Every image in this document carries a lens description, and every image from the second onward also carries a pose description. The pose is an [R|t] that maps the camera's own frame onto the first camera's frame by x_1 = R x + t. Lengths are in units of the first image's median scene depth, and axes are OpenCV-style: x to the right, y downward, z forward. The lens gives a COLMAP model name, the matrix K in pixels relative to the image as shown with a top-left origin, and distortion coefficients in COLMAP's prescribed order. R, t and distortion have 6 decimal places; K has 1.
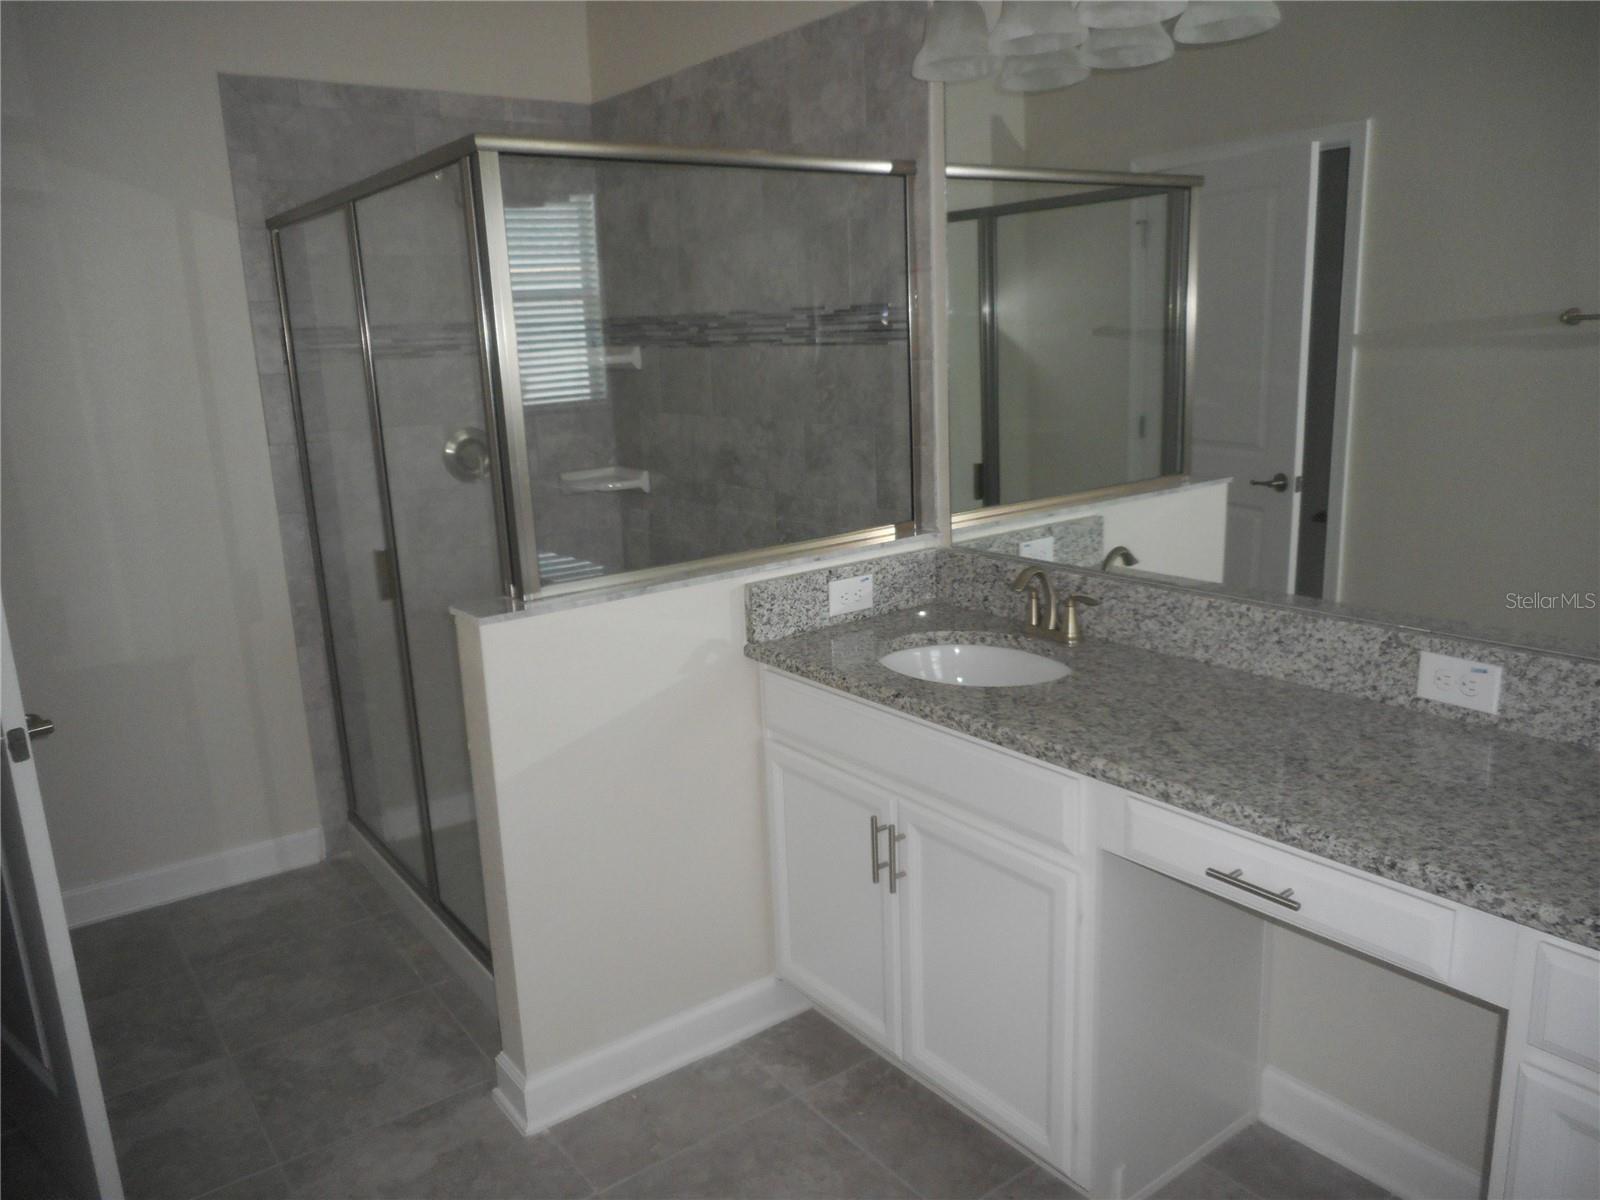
lens RADIAL K [[1179.5, 0, 789.0], [0, 1179.5, 587.3], [0, 0, 1]] dist [-0.026492, 0.017496]
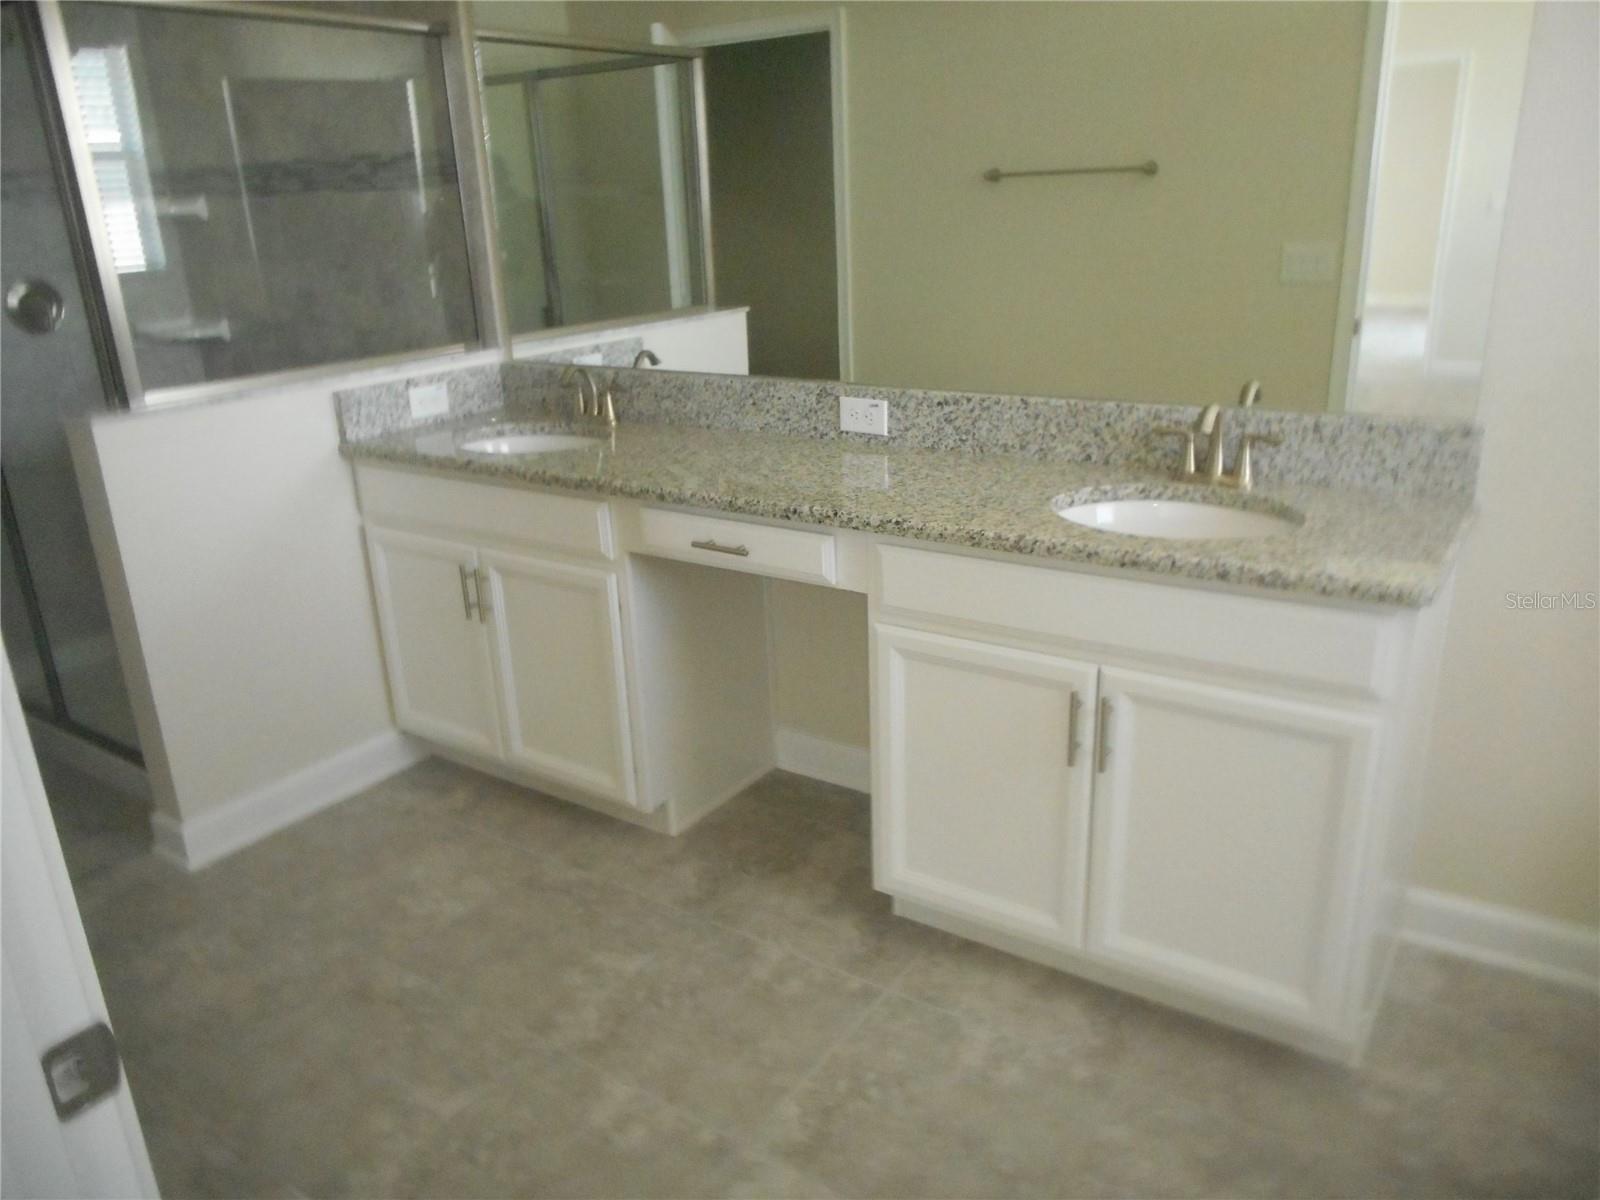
lens RADIAL K [[1179.5, 0, 801.4], [0, 1179.5, 605.6], [0, 0, 1]] dist [-0.026492, 0.017496]
pose [[0.942759, -0.102942, 0.317188, 0.009787], [0.068419, 0.990636, 0.118148, 0.102087], [-0.326380, -0.089684, 0.940975, -0.275329]]
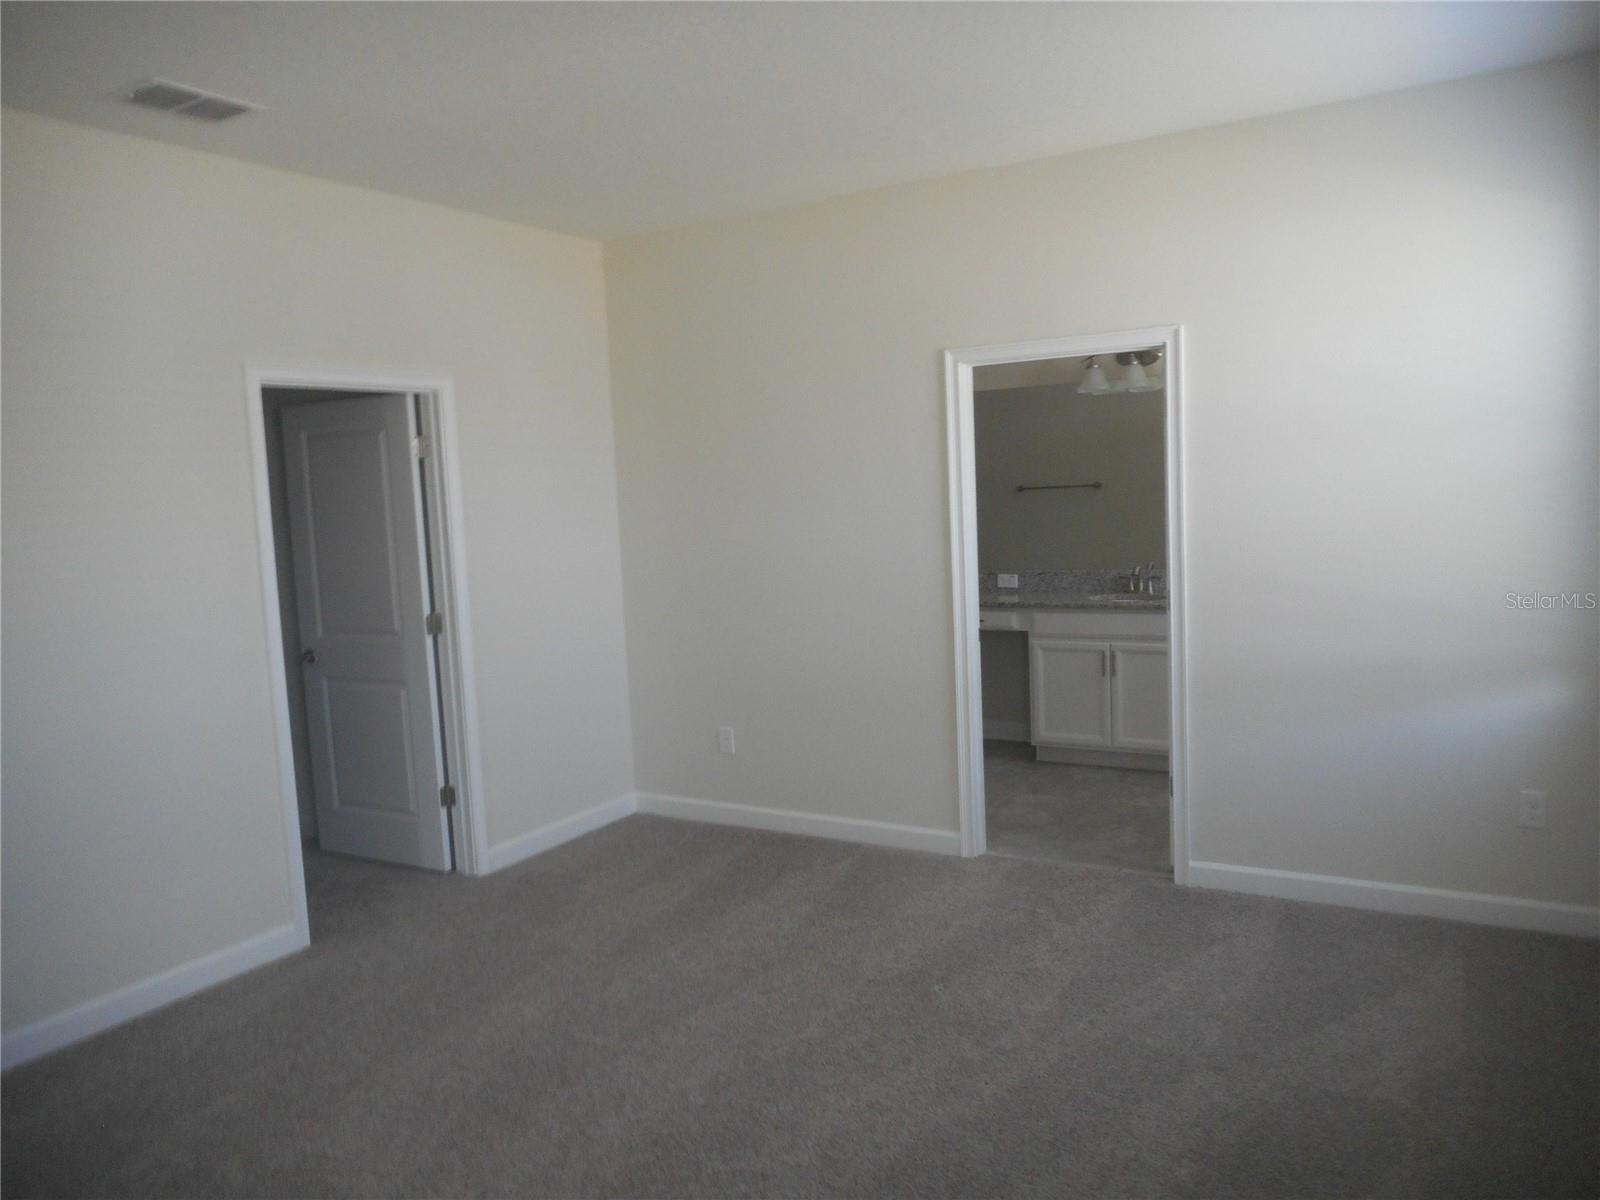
lens RADIAL K [[1179.5, 0, 797.2], [0, 1179.5, 604.0], [0, 0, 1]] dist [-0.026492, 0.017496]
pose [[0.922470, -0.037025, 0.384290, -1.157783], [0.087498, 0.989540, -0.114697, 0.403116], [-0.376024, 0.139430, 0.916060, -1.692109]]
